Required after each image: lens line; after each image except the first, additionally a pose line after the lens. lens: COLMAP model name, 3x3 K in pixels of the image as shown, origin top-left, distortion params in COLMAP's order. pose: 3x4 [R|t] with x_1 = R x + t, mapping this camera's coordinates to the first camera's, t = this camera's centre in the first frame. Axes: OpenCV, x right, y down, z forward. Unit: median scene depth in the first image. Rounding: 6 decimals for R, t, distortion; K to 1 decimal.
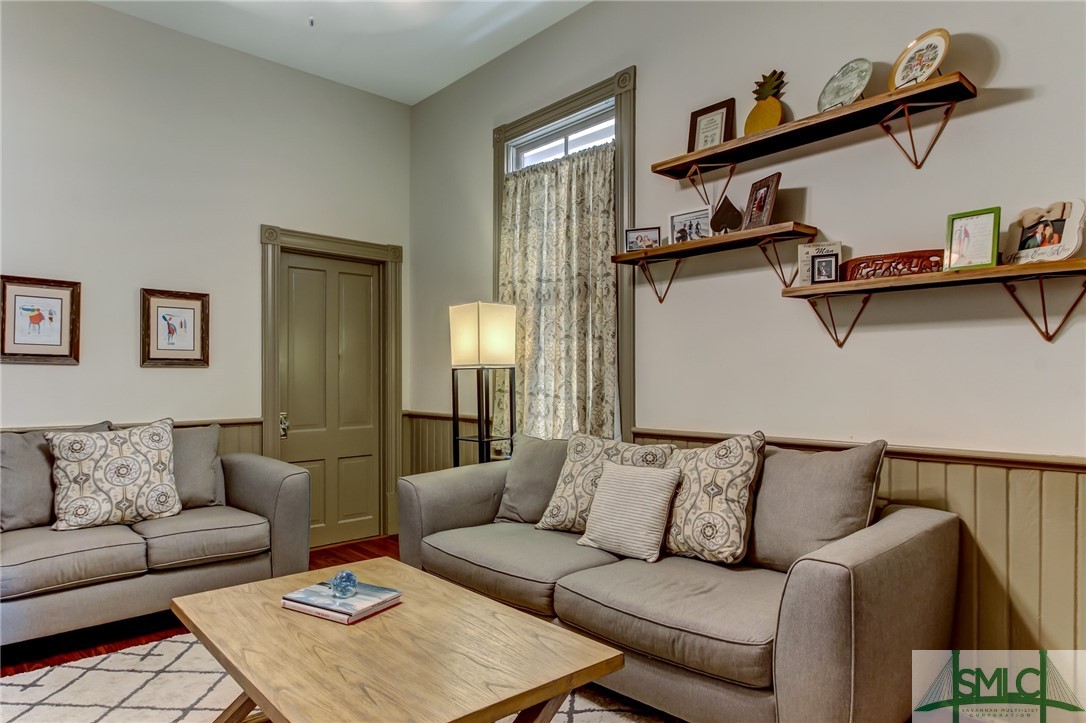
lens RADIAL K [[634.2, 0, 545.4], [0, 634.2, 393.7], [0, 0, 1]] dist [0.008770, 0.001265]
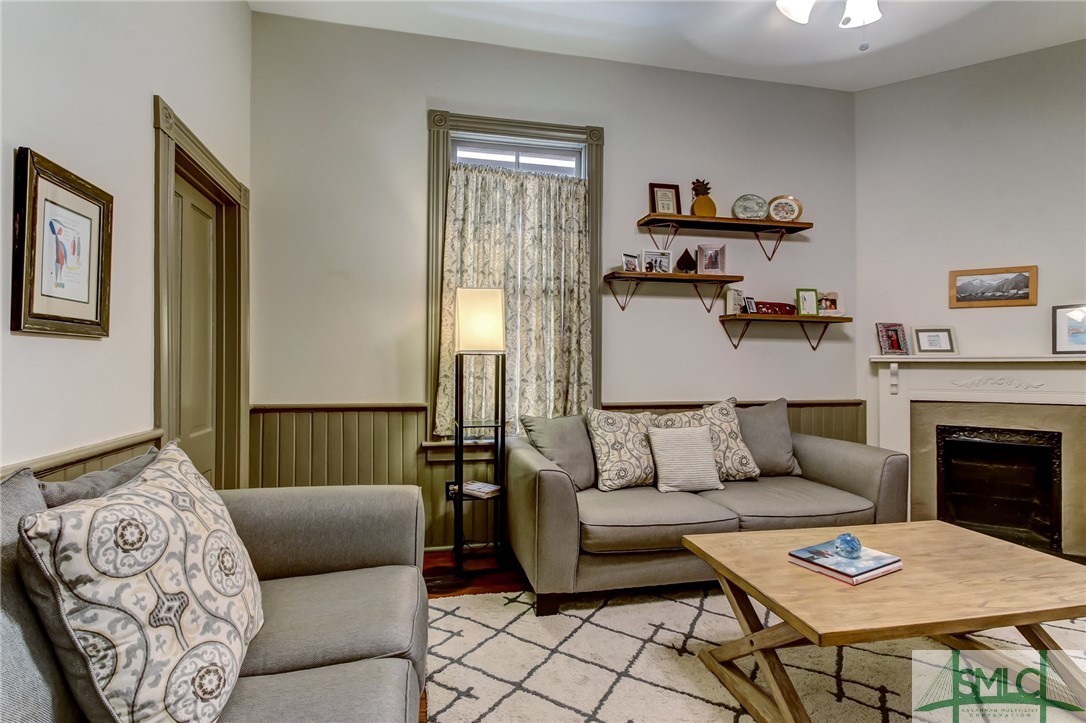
lens RADIAL K [[486.6, 0, 521.0], [0, 486.6, 373.8], [0, 0, 1]] dist [0.021923, -0.011869]
pose [[0.538086, -0.010371, 0.842826, -0.867635], [0.014215, 0.999894, 0.003229, -0.012840], [-0.842770, 0.010243, 0.538176, 0.643883]]
